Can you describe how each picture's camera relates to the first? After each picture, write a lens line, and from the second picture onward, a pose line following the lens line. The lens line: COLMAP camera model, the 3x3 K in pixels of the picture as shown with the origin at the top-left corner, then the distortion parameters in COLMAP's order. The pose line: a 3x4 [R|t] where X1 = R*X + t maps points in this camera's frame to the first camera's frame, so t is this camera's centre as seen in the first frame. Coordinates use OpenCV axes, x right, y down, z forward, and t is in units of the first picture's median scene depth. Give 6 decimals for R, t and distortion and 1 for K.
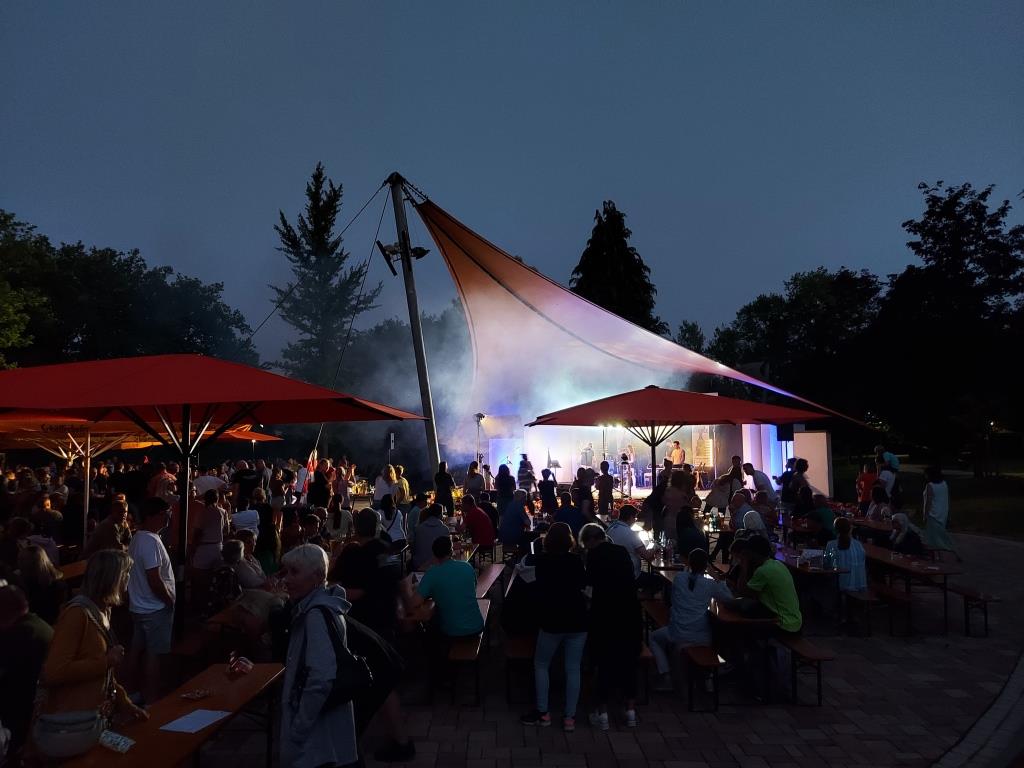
lens RADIAL K [[744.0, 0, 512.0], [0, 744.0, 384.0], [0, 0, 1]] dist [0.071798, -0.064436]
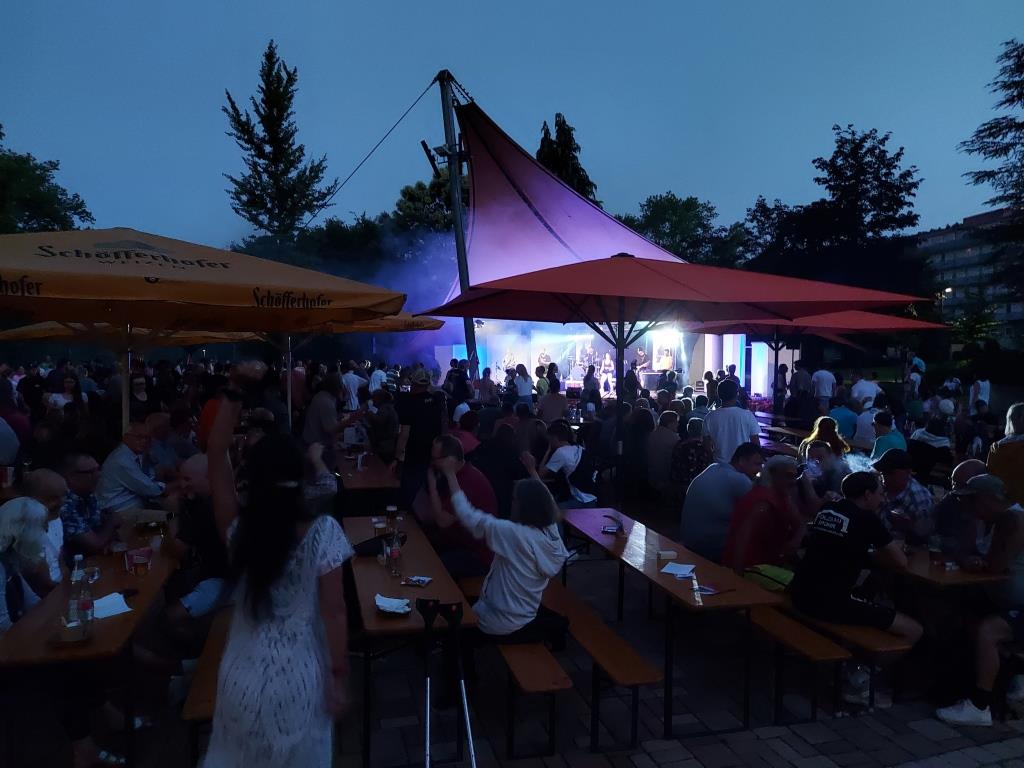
lens RADIAL K [[744.0, 0, 512.0], [0, 744.0, 384.0], [0, 0, 1]] dist [0.071798, -0.064436]
pose [[0.966560, 0.003012, 0.256424, -0.212233], [-0.033632, 0.992783, 0.115109, 0.005724], [-0.254226, -0.119884, 0.959686, -0.009564]]
